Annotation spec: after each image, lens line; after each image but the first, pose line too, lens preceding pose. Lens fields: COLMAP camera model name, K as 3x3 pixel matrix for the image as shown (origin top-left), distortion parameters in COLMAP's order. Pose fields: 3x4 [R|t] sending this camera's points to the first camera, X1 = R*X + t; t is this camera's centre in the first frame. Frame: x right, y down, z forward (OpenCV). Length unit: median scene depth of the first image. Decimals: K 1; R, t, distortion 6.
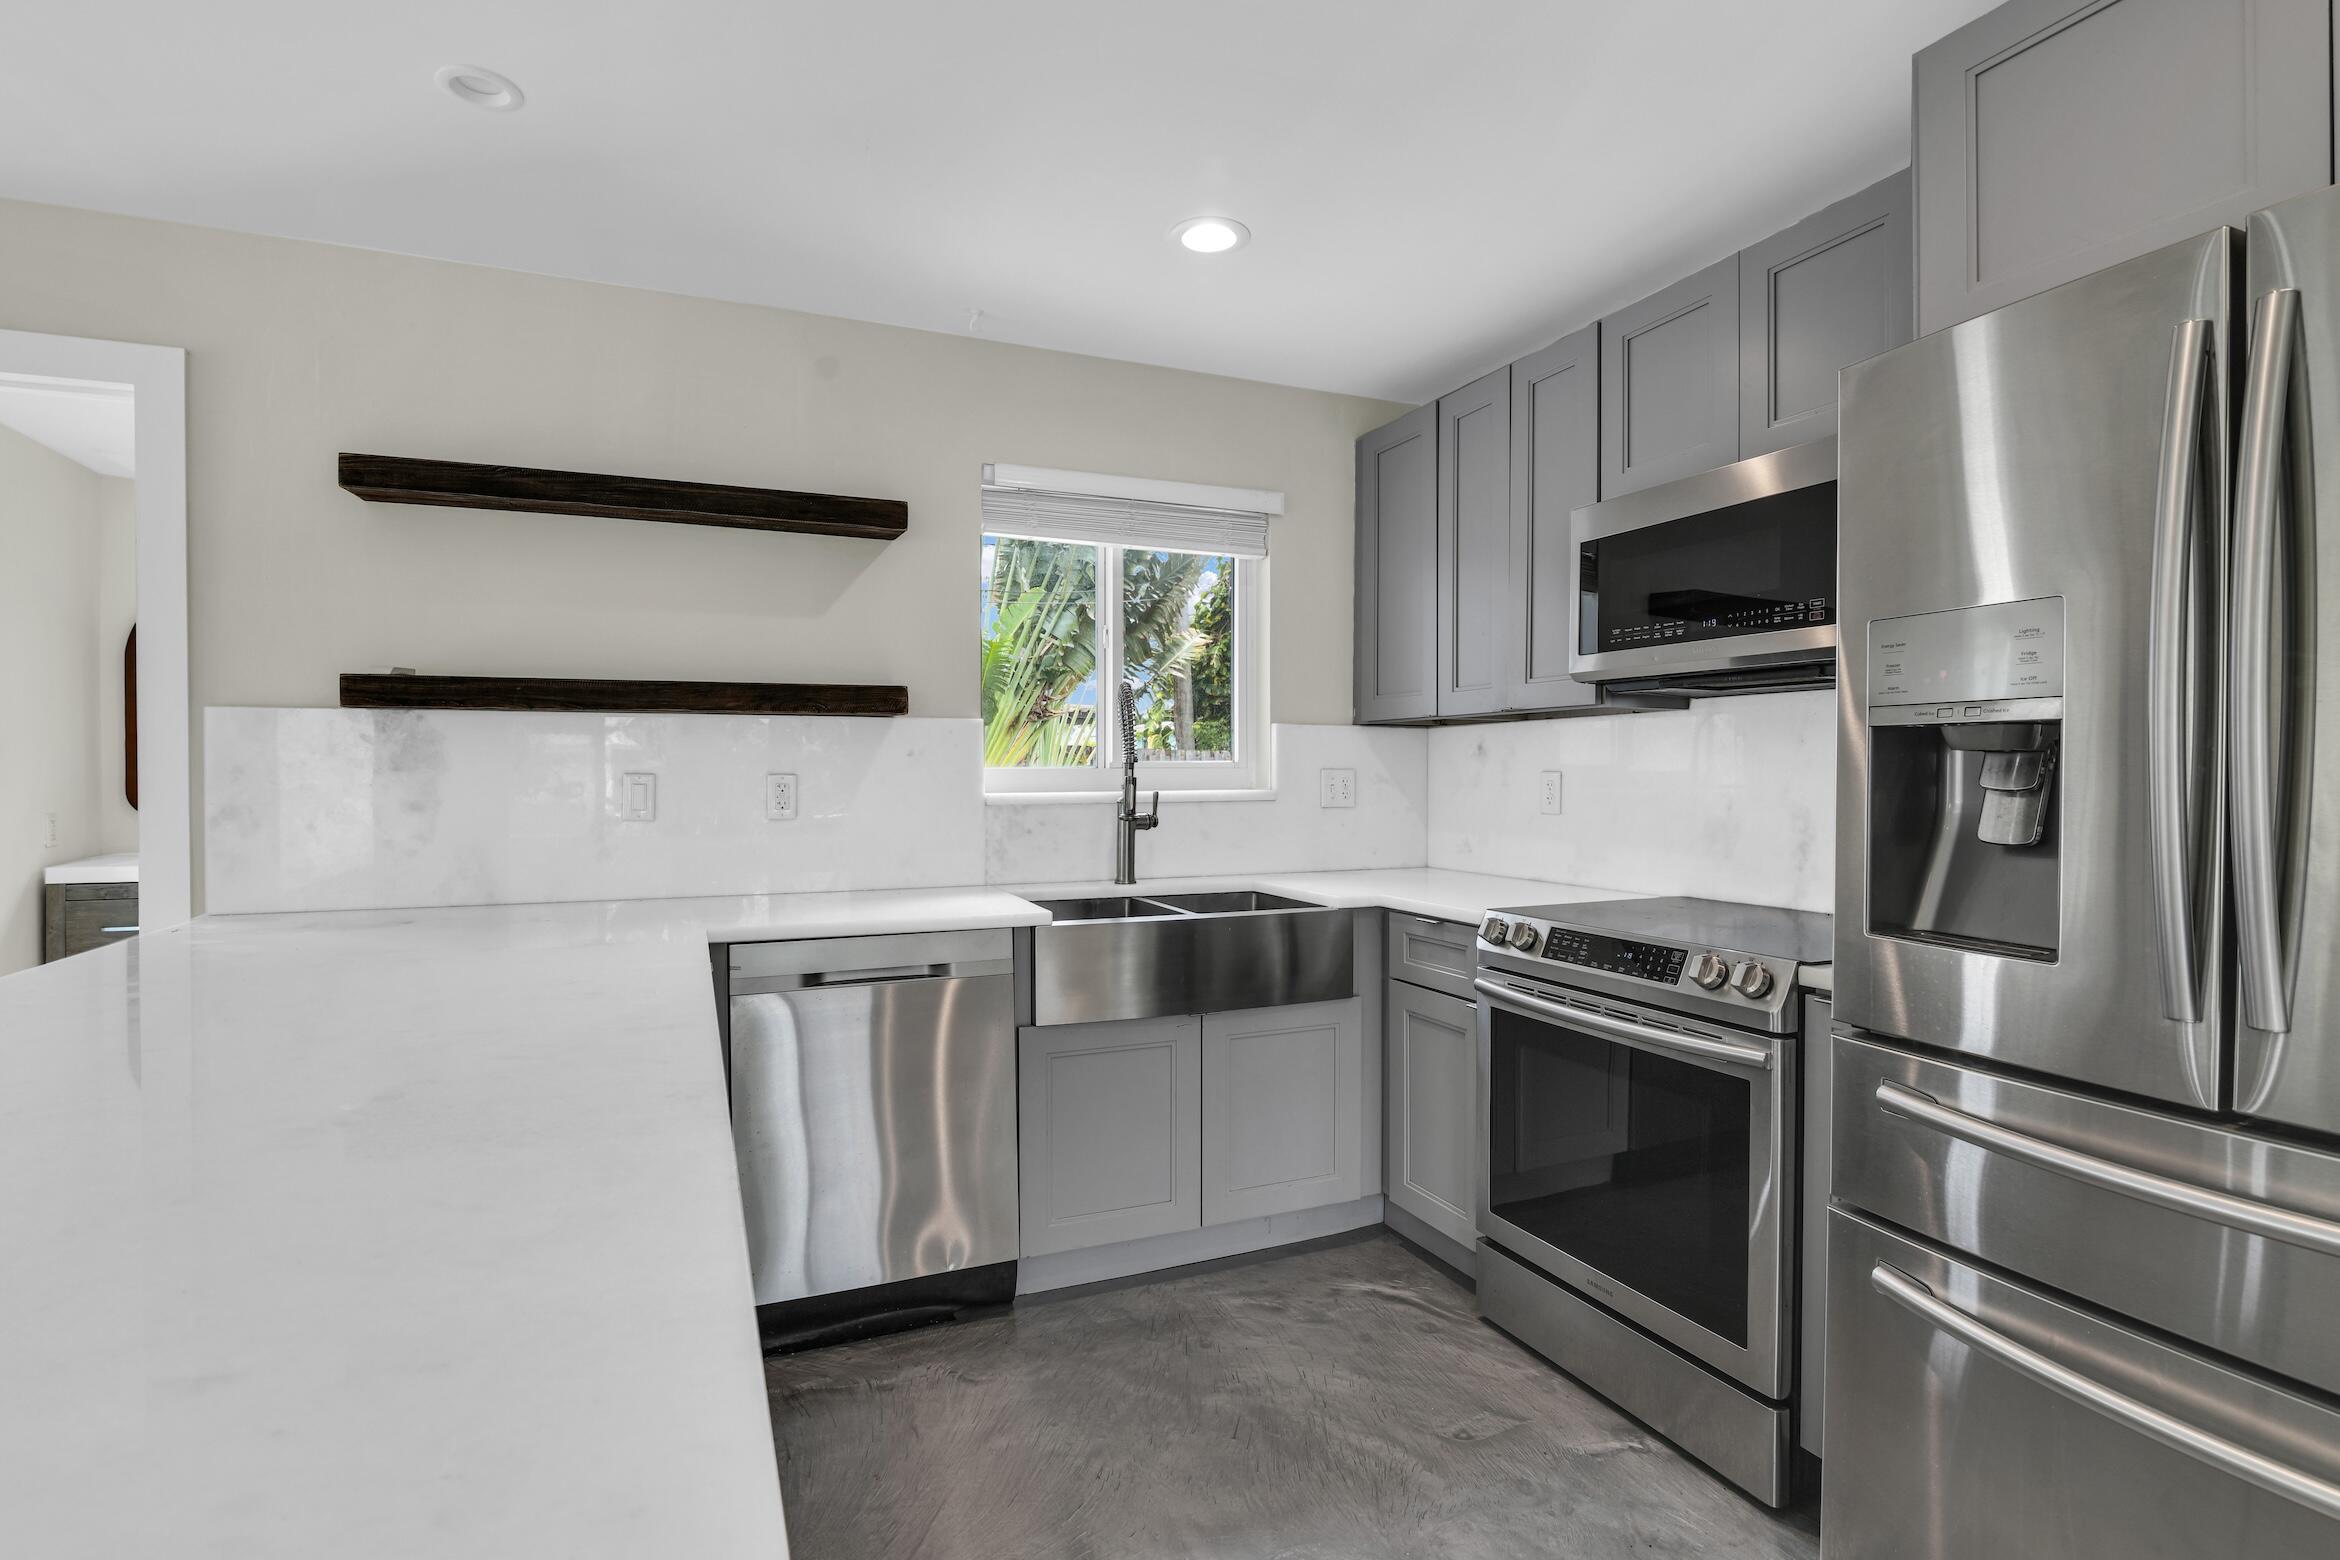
lens RADIAL K [[1117.5, 0, 1169.3], [0, 1117.5, 785.9], [0, 0, 1]] dist [-0.021586, -0.000225]
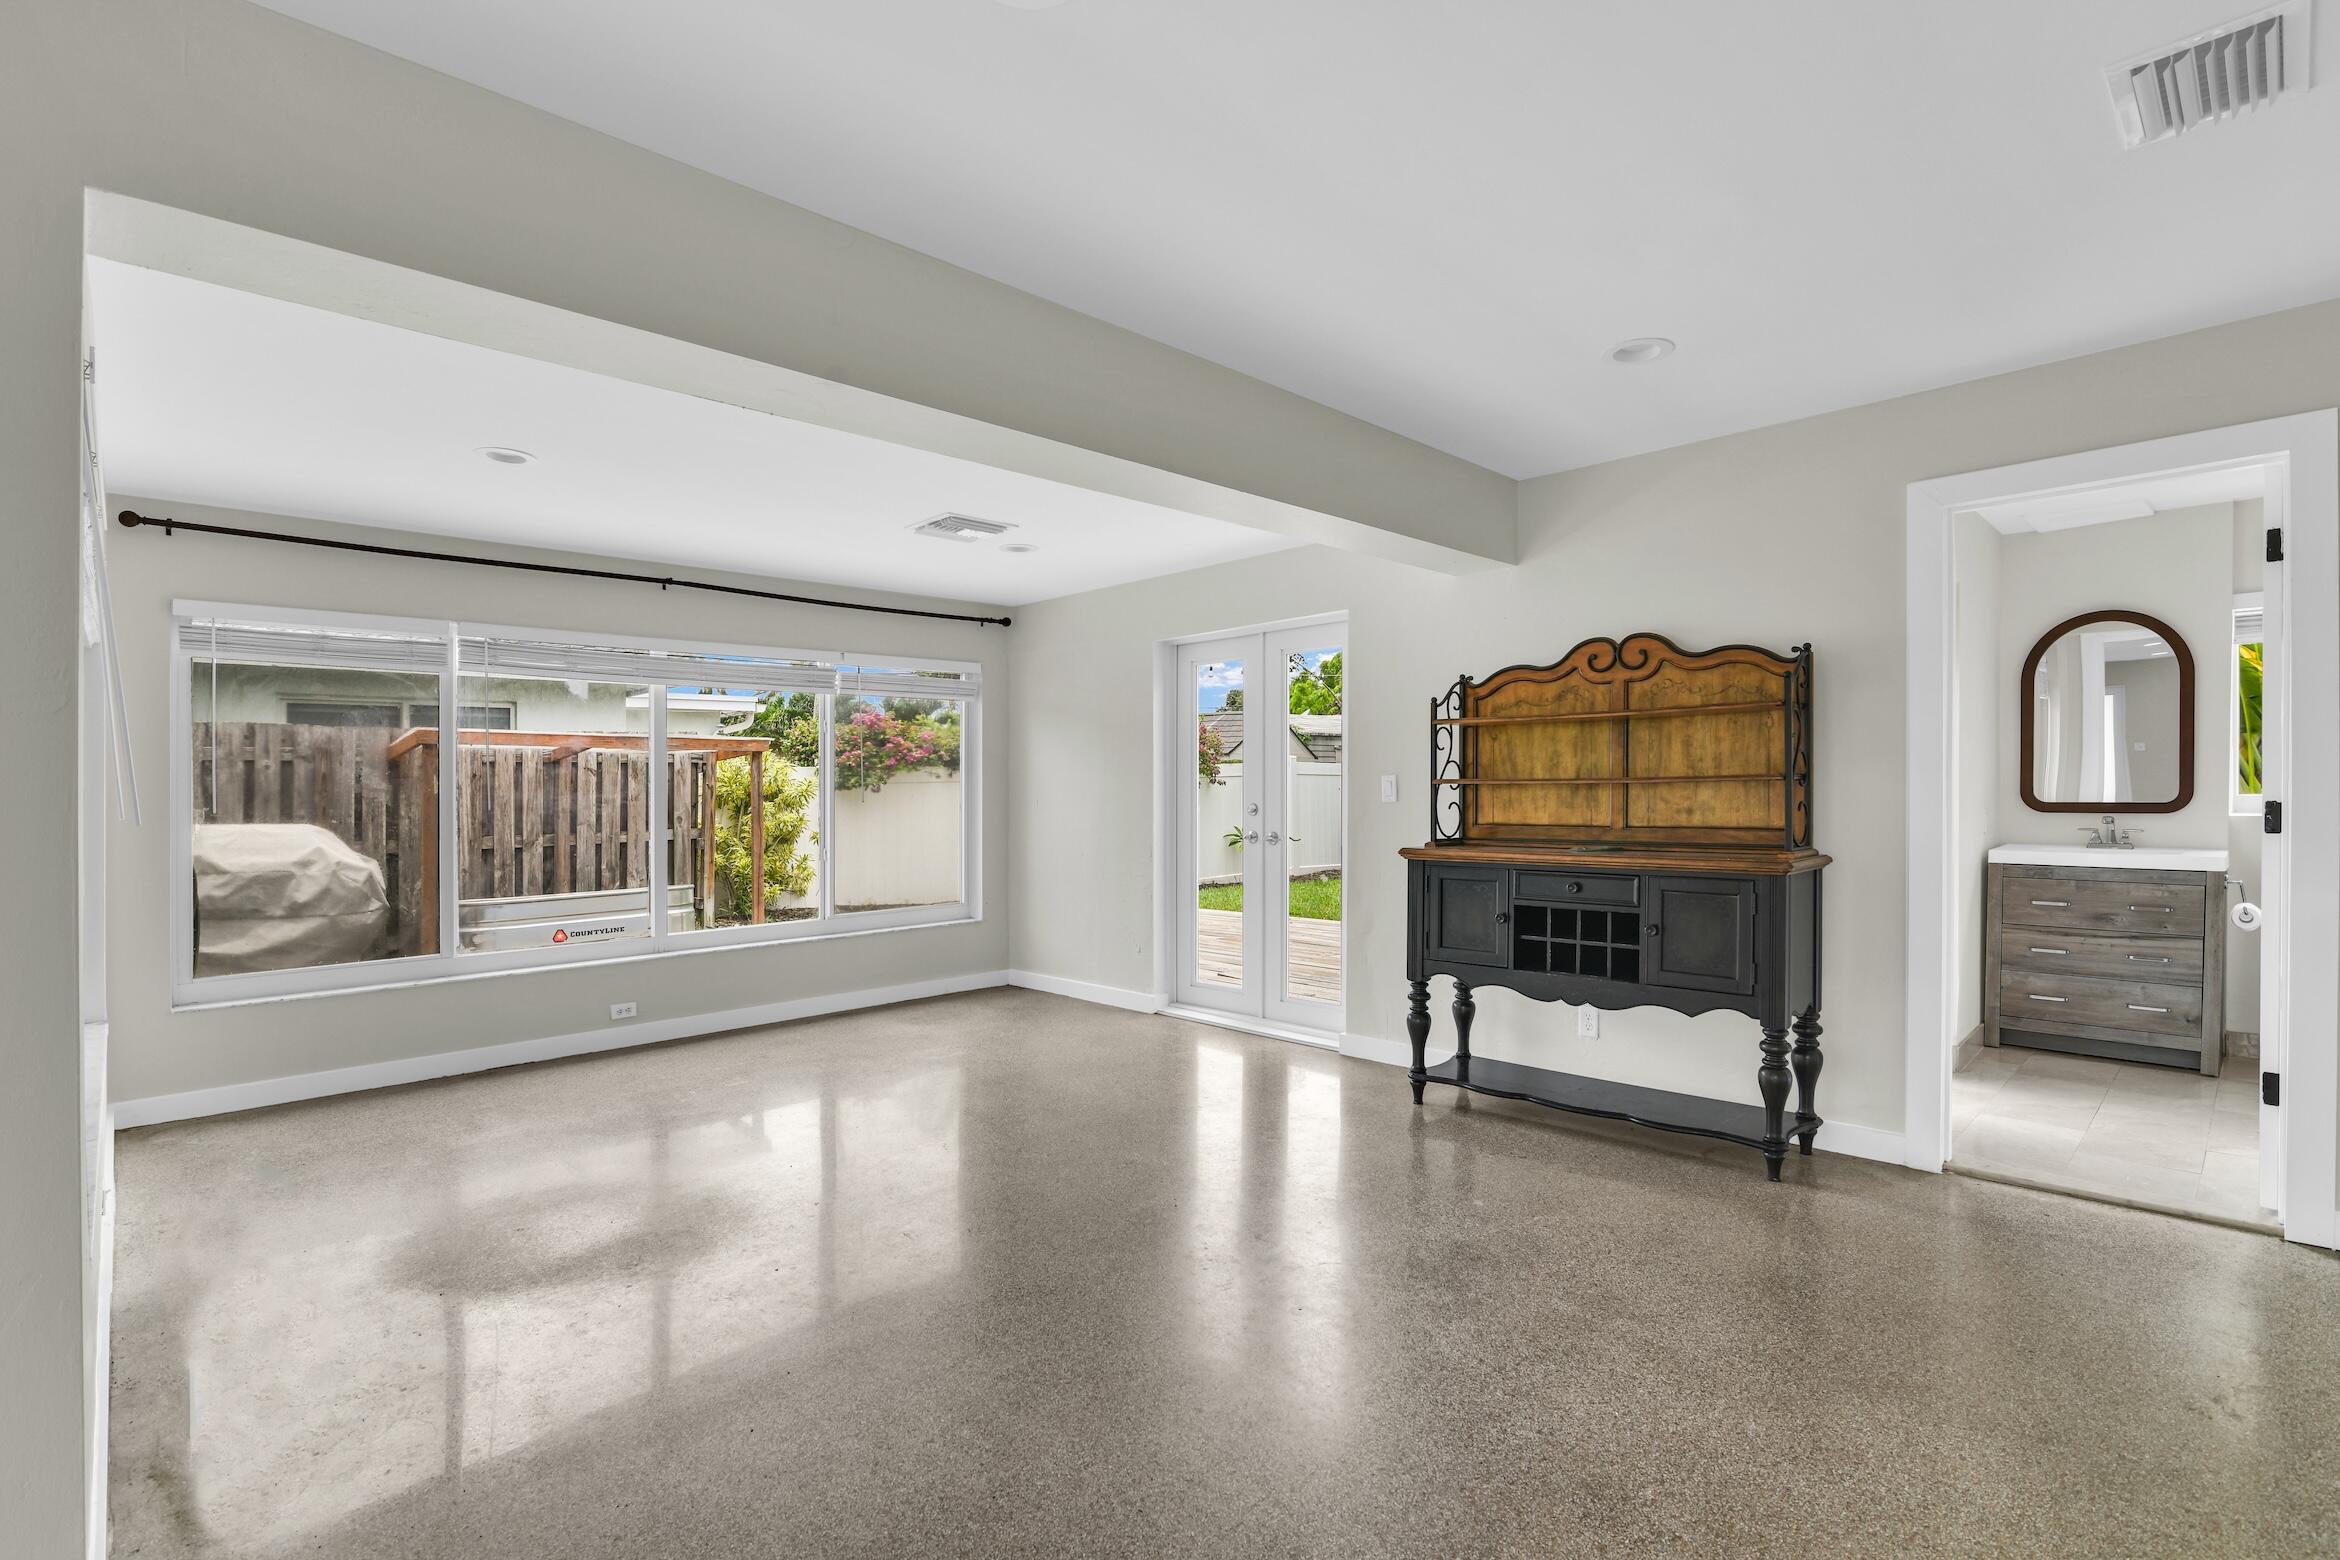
lens RADIAL K [[1097.6, 0, 1151.3], [0, 1097.6, 797.4], [0, 0, 1]] dist [-0.020106, 0.000132]
pose [[0.348034, 0.005821, -0.937464, -0.233477], [-0.001417, 0.999983, 0.005684, 0.009624], [0.937481, -0.000650, 0.348036, -0.518849]]
